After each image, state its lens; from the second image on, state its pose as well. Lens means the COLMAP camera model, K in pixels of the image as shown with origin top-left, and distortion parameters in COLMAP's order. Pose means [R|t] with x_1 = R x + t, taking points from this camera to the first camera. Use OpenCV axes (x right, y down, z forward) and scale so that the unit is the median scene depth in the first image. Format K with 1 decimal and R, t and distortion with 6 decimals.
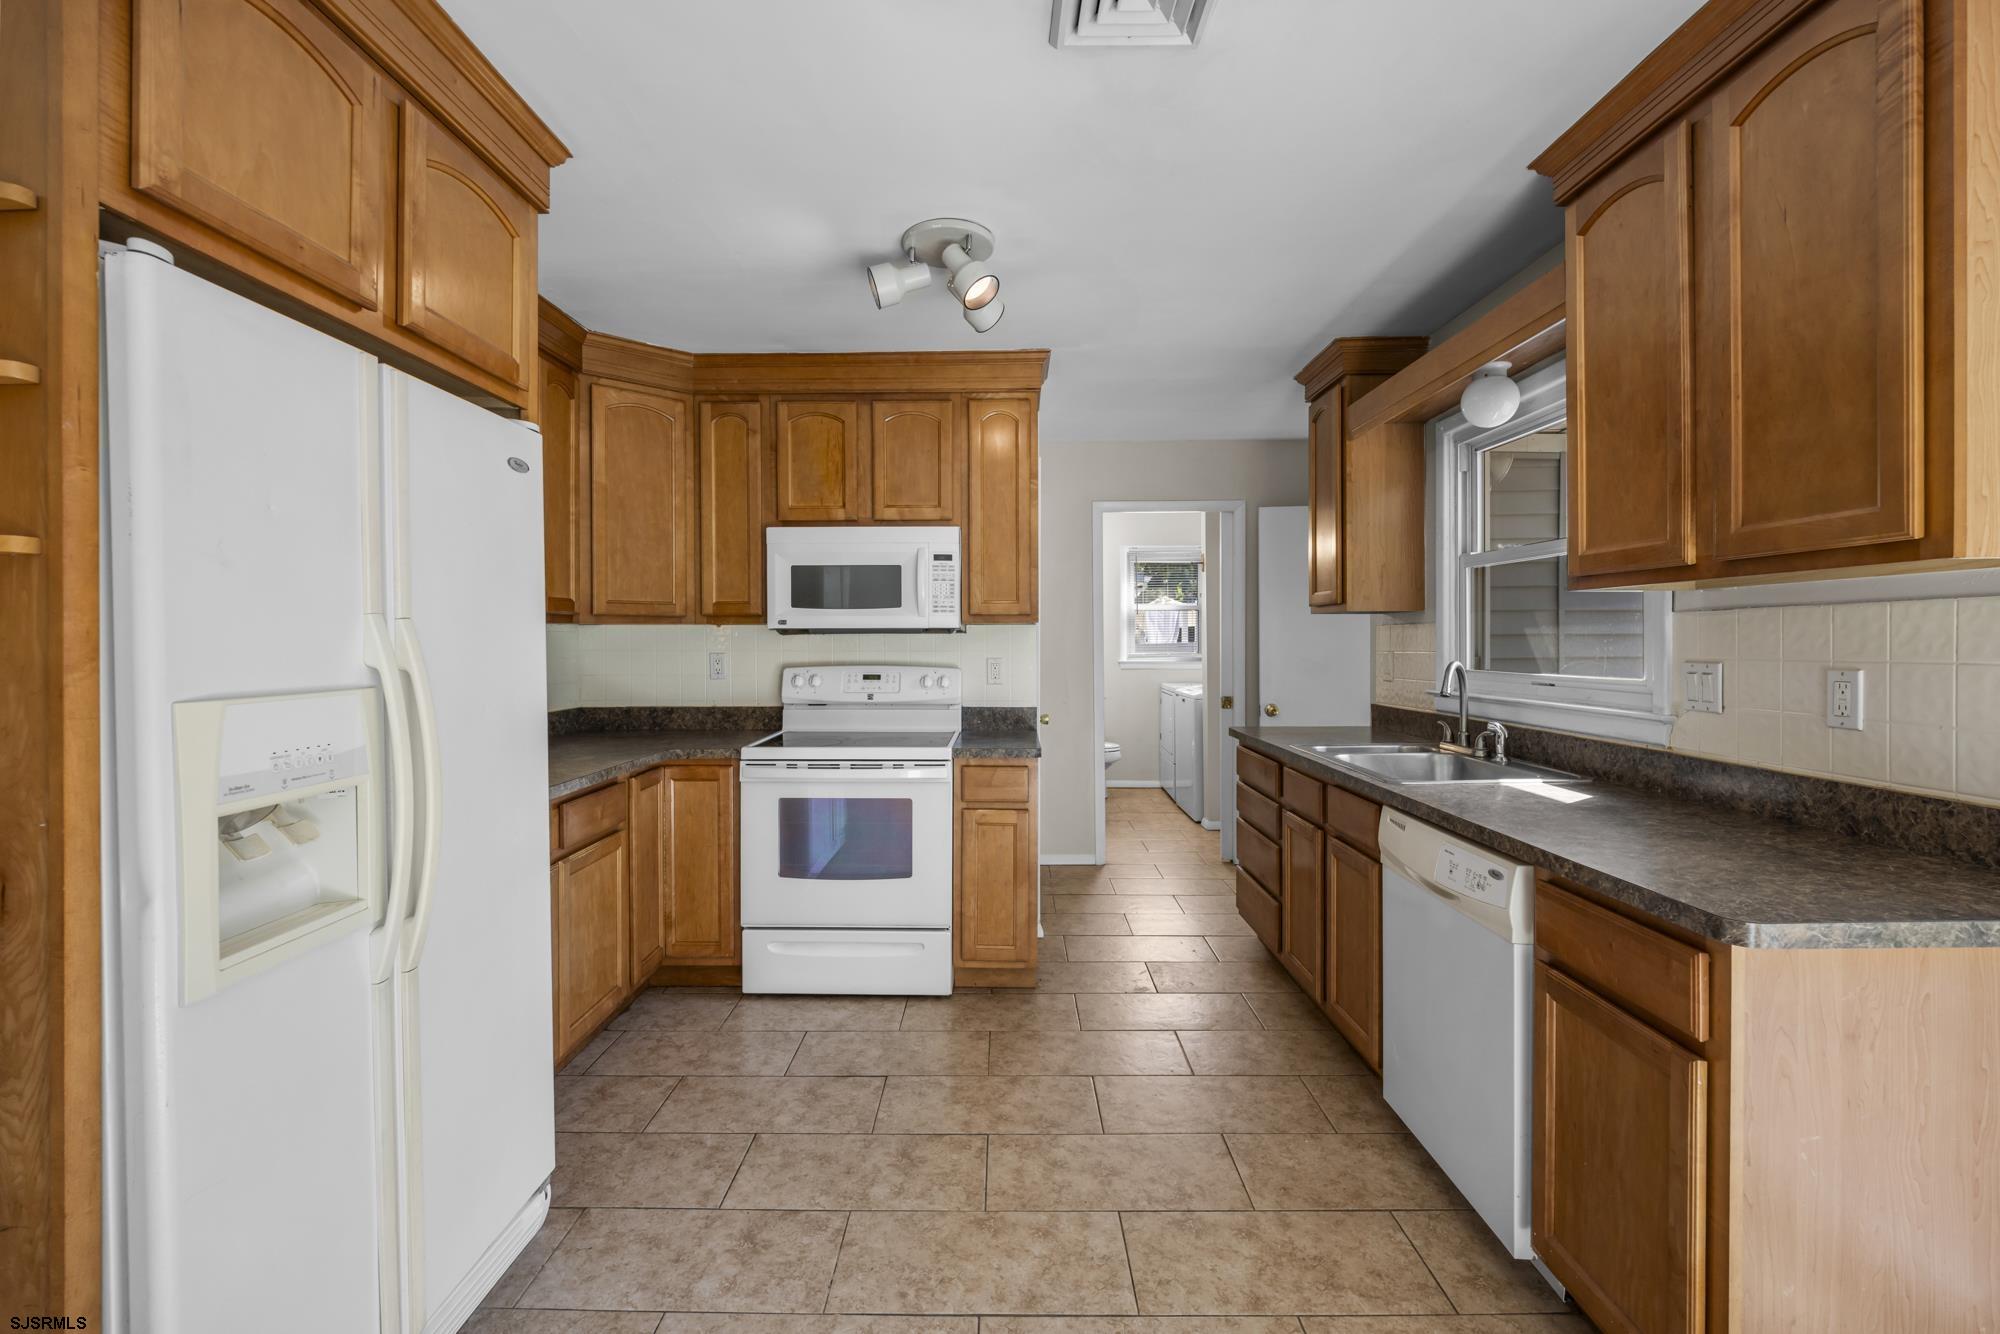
lens RADIAL K [[865.6, 0, 990.3], [0, 865.6, 644.6], [0, 0, 1]] dist [0.001731, -0.005704]
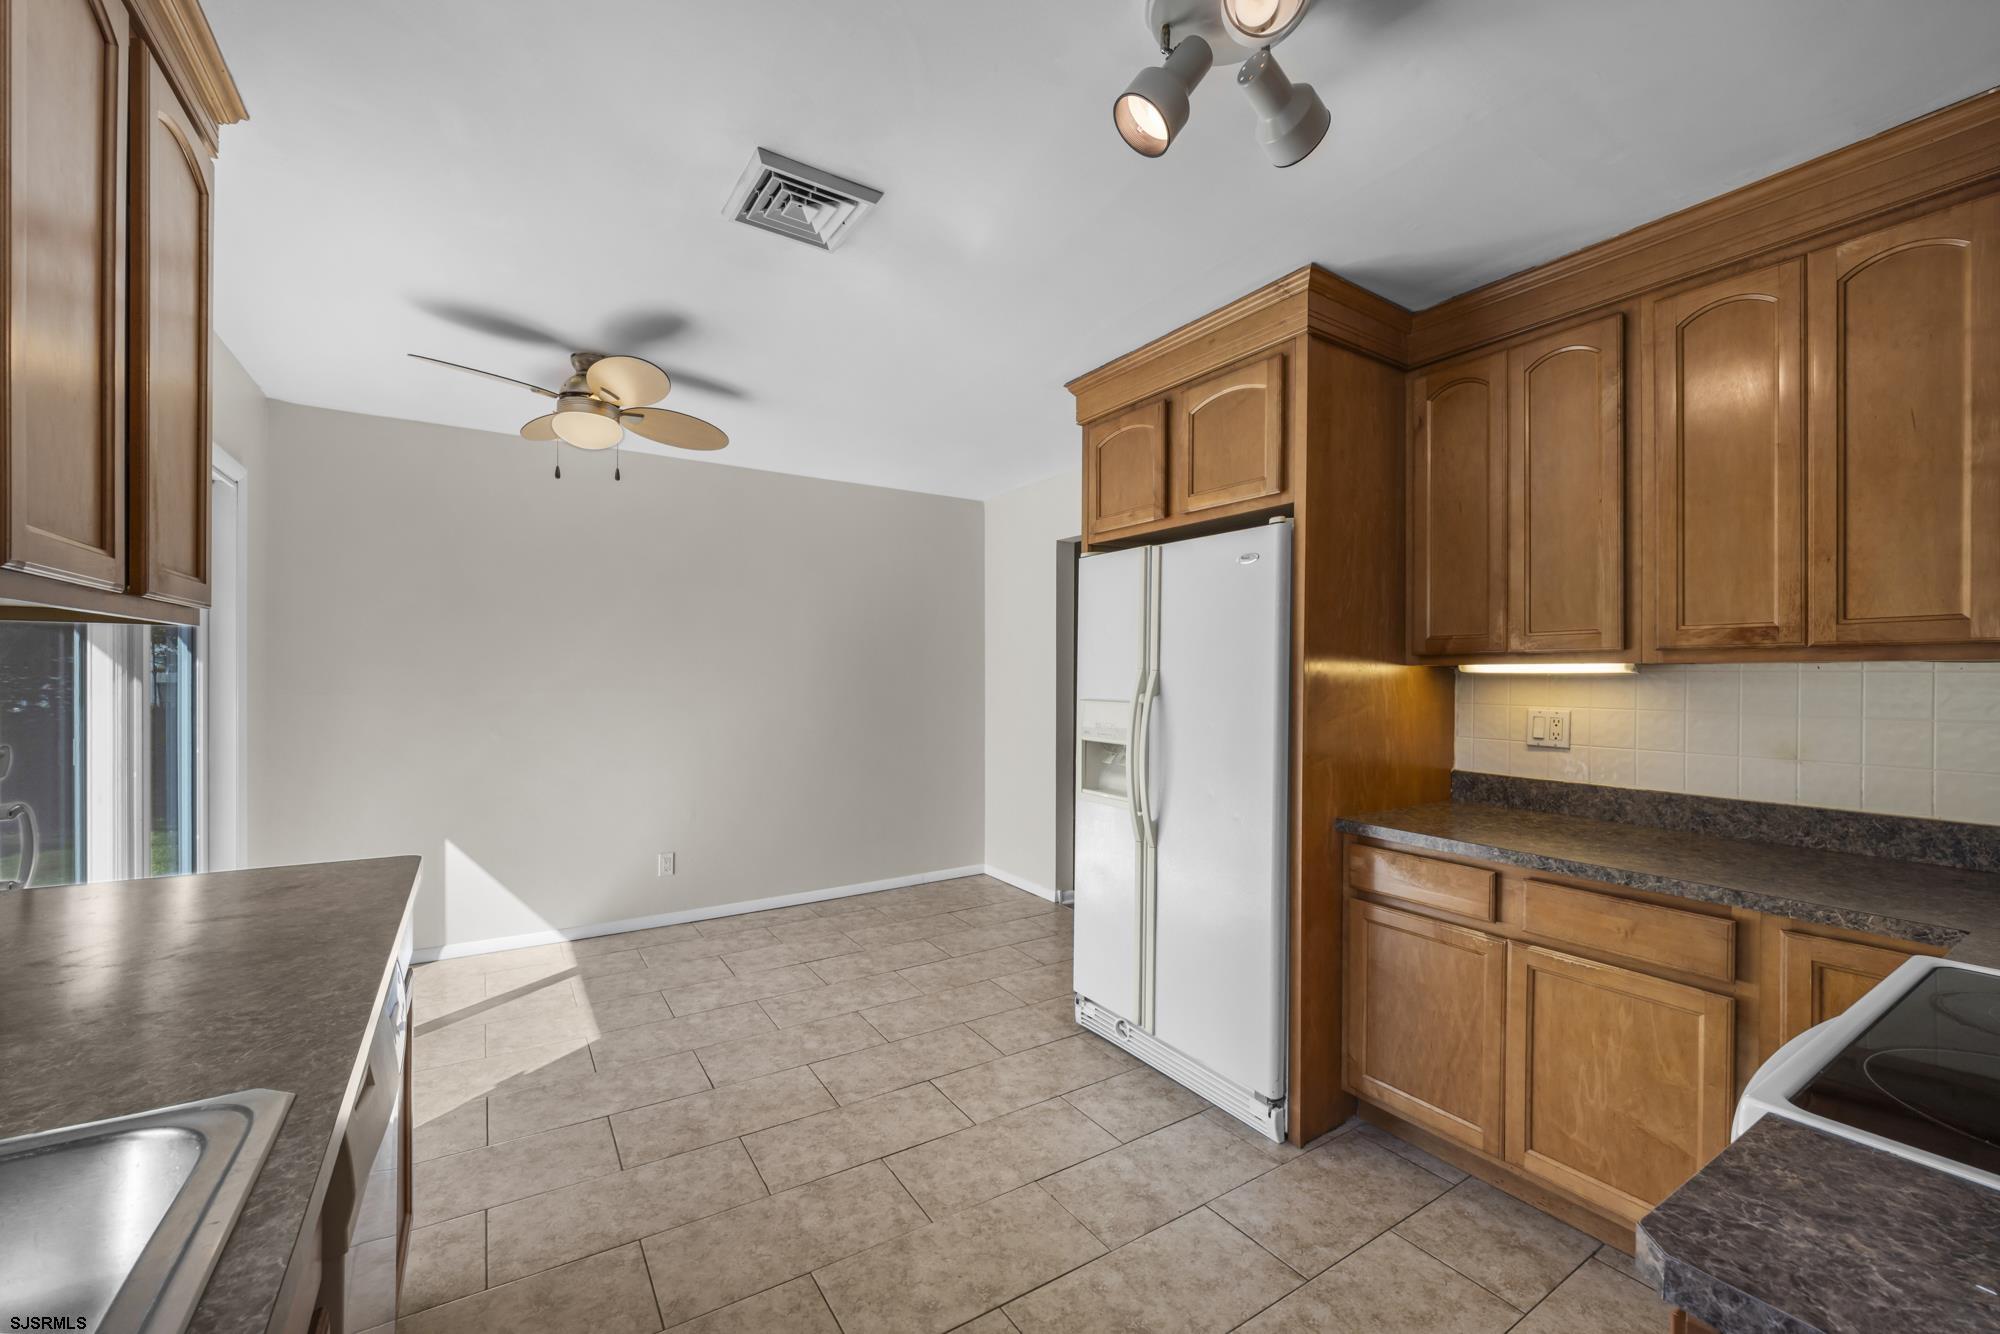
lens RADIAL K [[802.6, 0, 1001.2], [0, 802.6, 672.5], [0, 0, 1]] dist [-0.000121, -0.003158]
pose [[-0.832156, 0.000787, -0.554542, 0.296596], [-0.005459, 0.999939, 0.009611, -0.018628], [0.554515, 0.011025, -0.832101, 1.086508]]
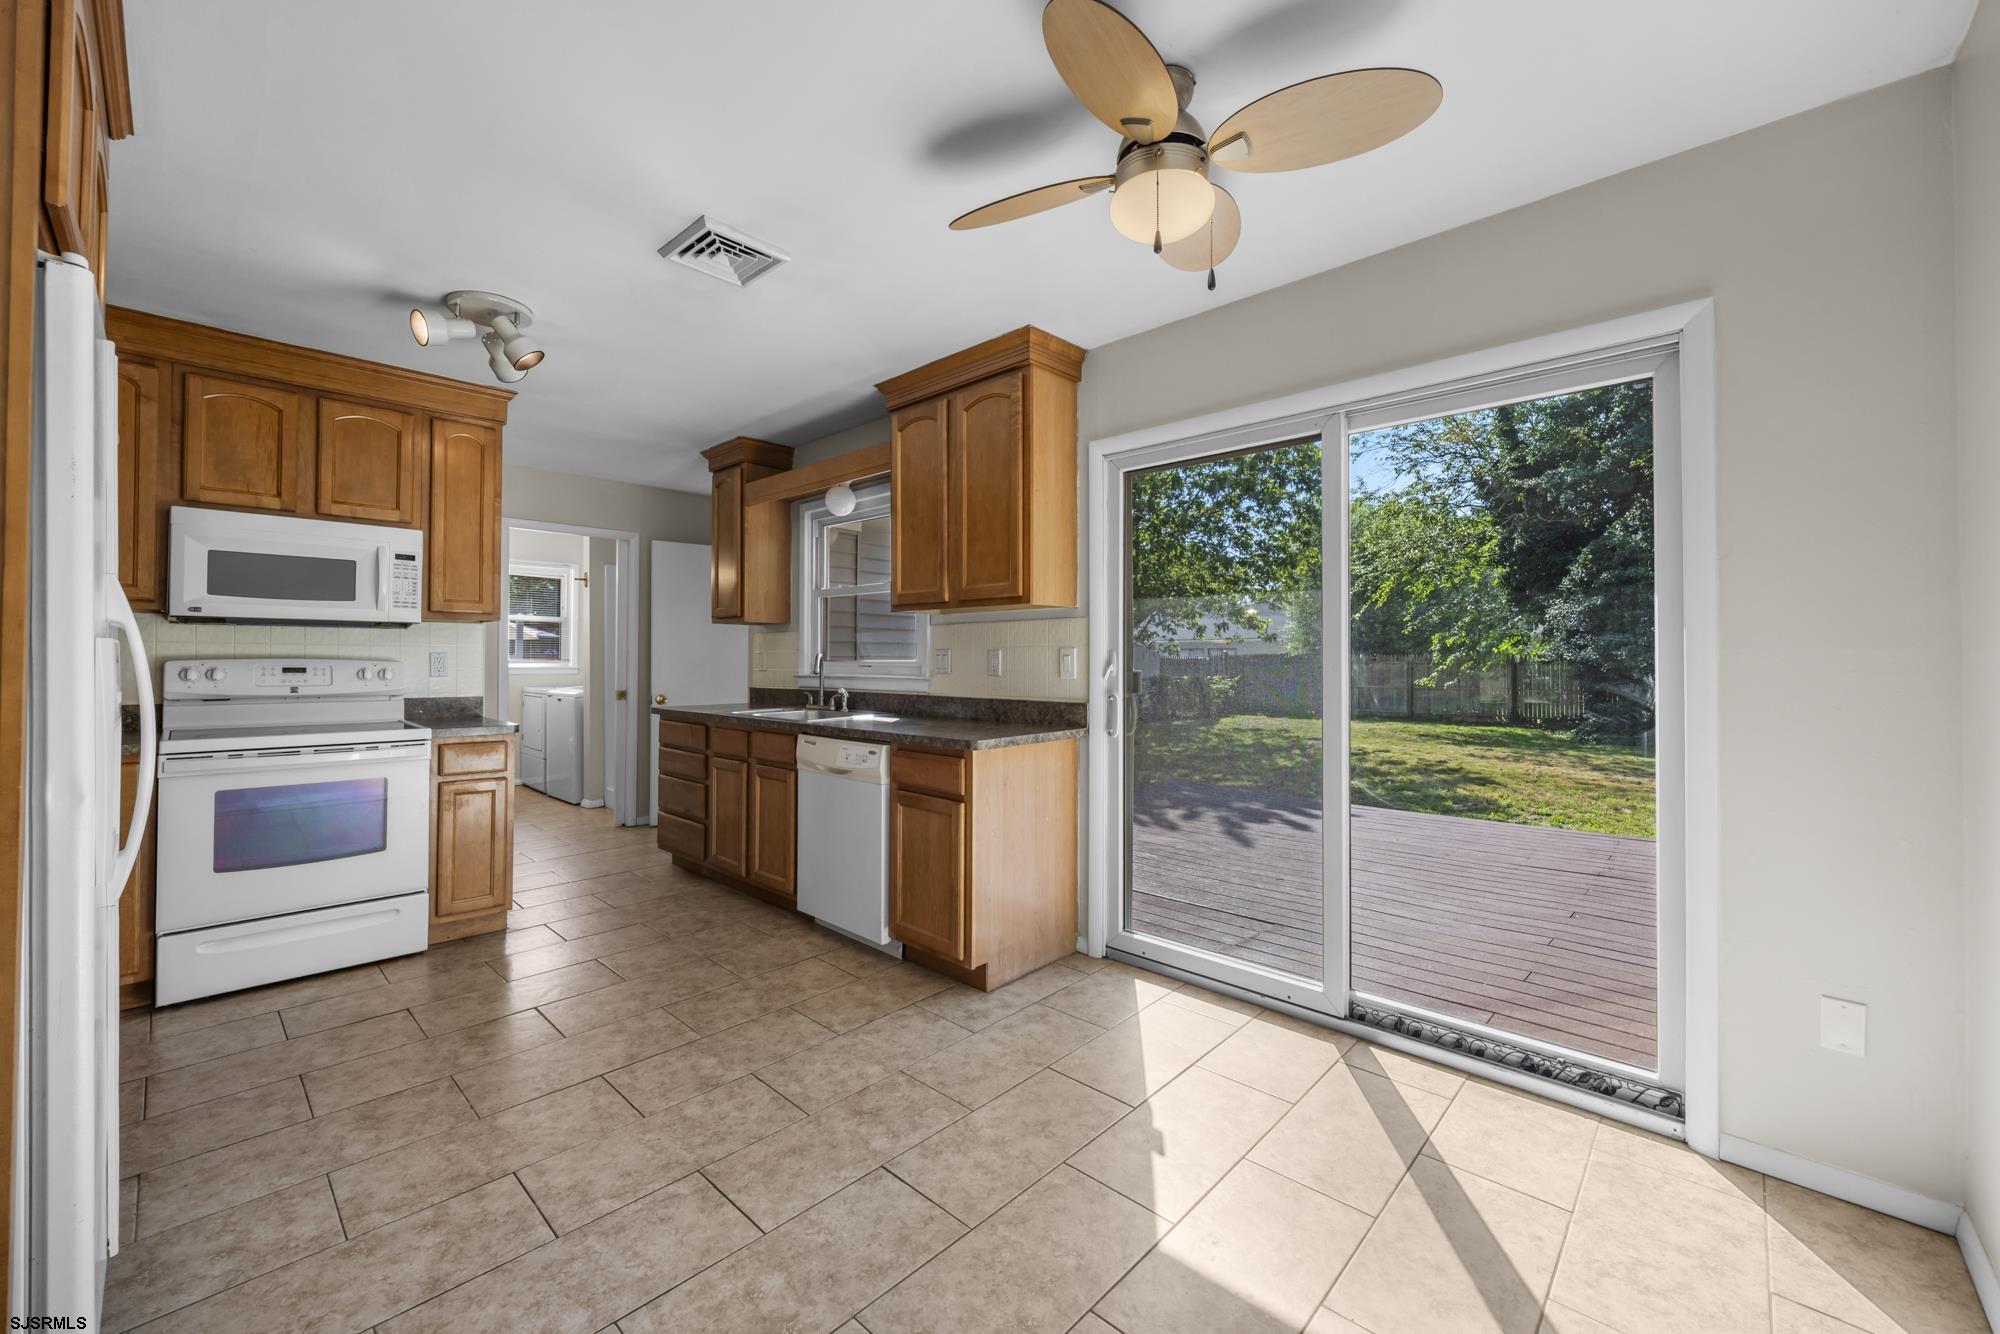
lens RADIAL K [[787.5, 0, 991.5], [0, 787.5, 650.1], [0, 0, 1]] dist [0.001836, -0.003244]
pose [[0.680272, 0.013723, 0.732831, -0.302805], [-0.001291, 0.999846, -0.017525, 0.035066], [-0.732958, 0.010976, 0.680185, -0.231257]]
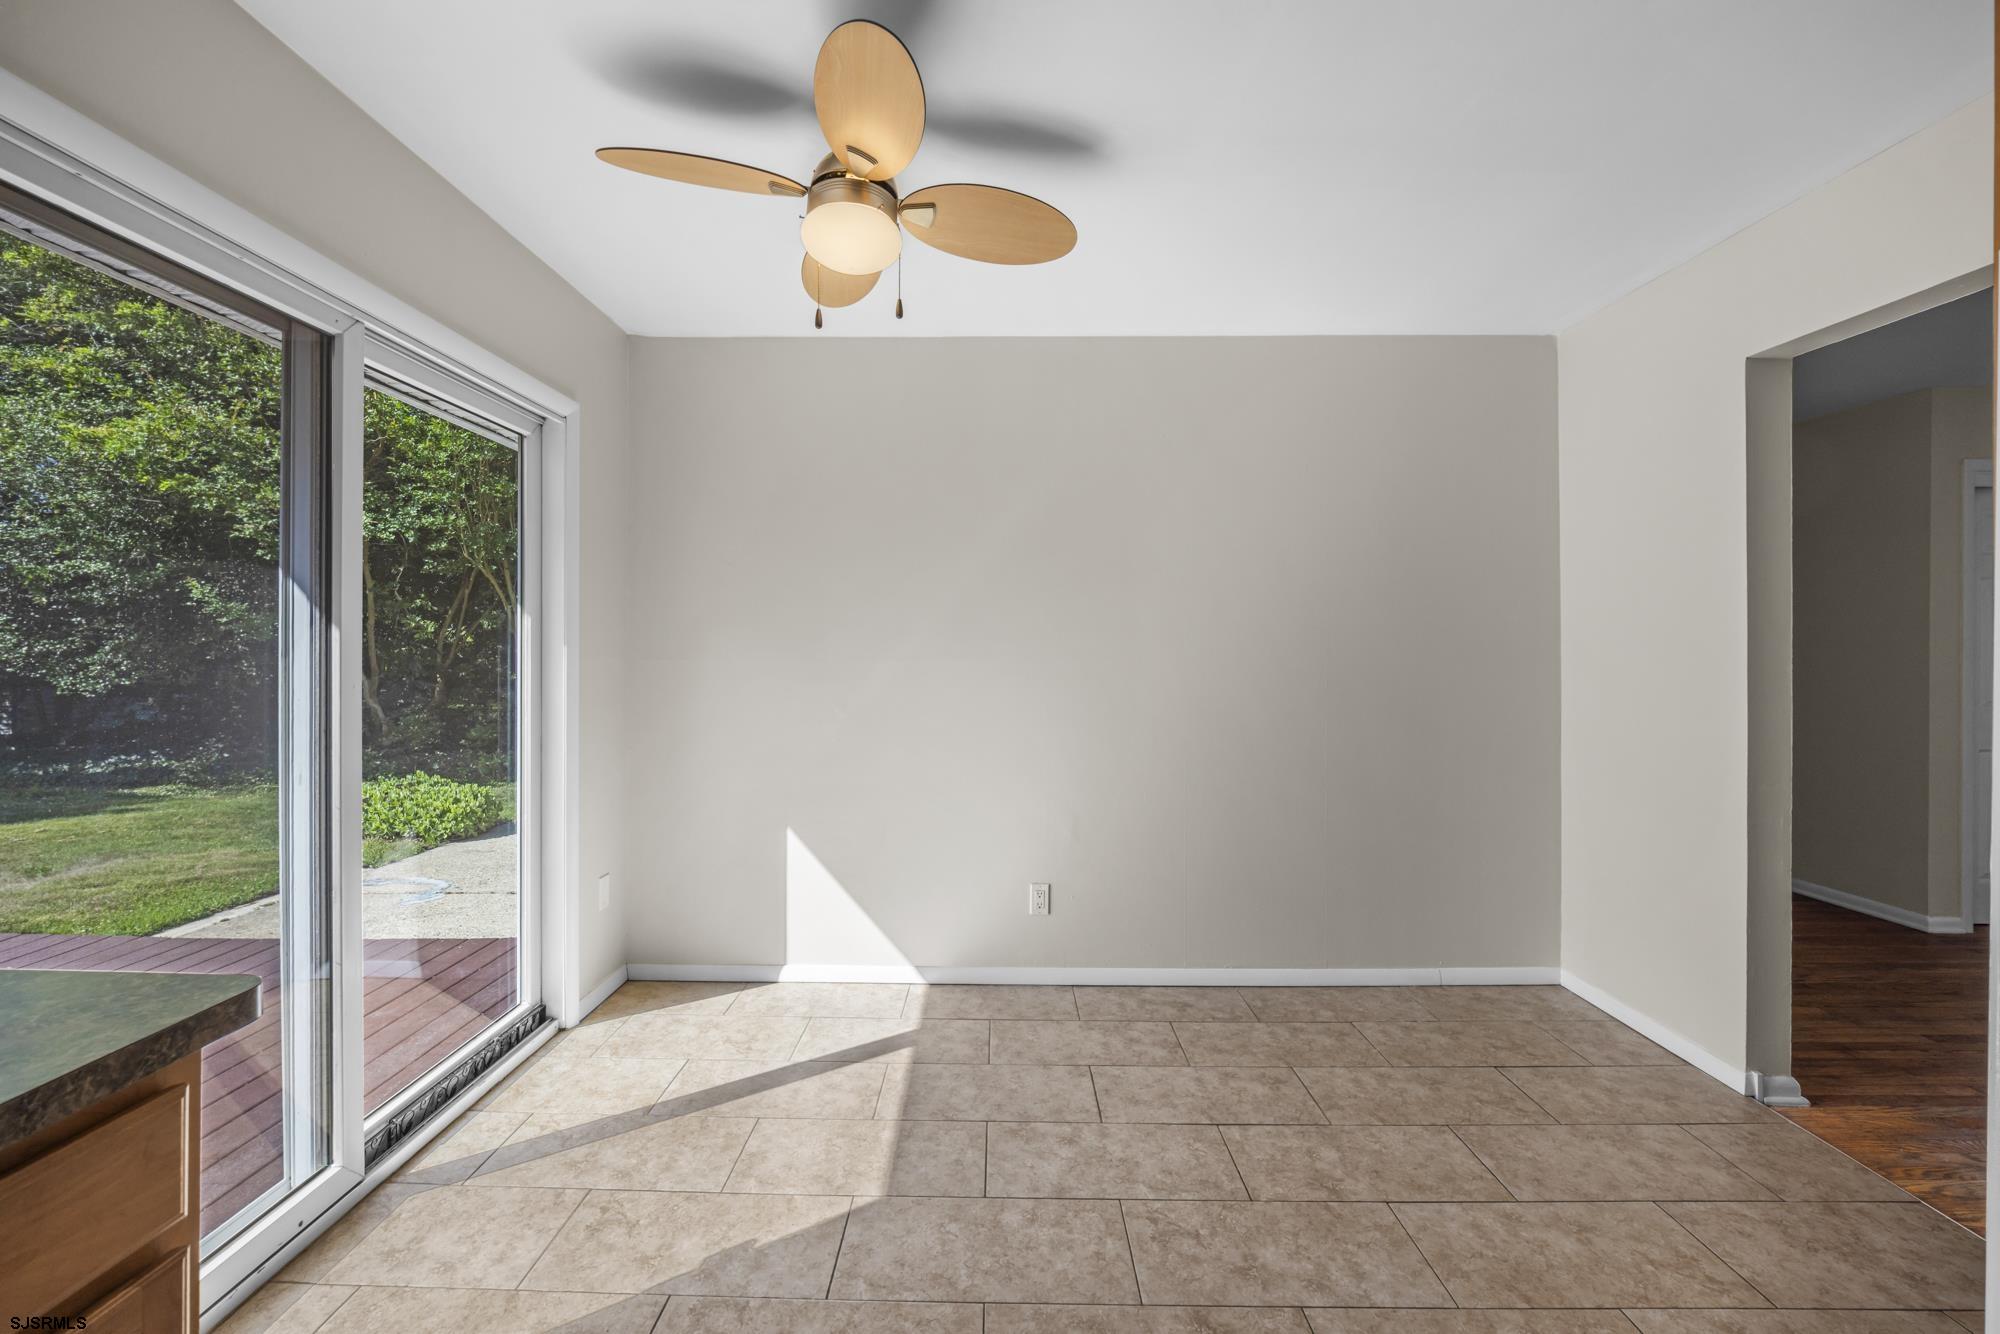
lens RADIAL K [[821.7, 0, 986.5], [0, 821.7, 647.9], [0, 0, 1]] dist [-0.008984, 0.000179]
pose [[-0.999999, 0.001367, -0.000364, 0.082351], [0.001365, 0.999982, 0.005902, 0.007709], [0.000372, 0.005901, -0.999983, 0.650986]]
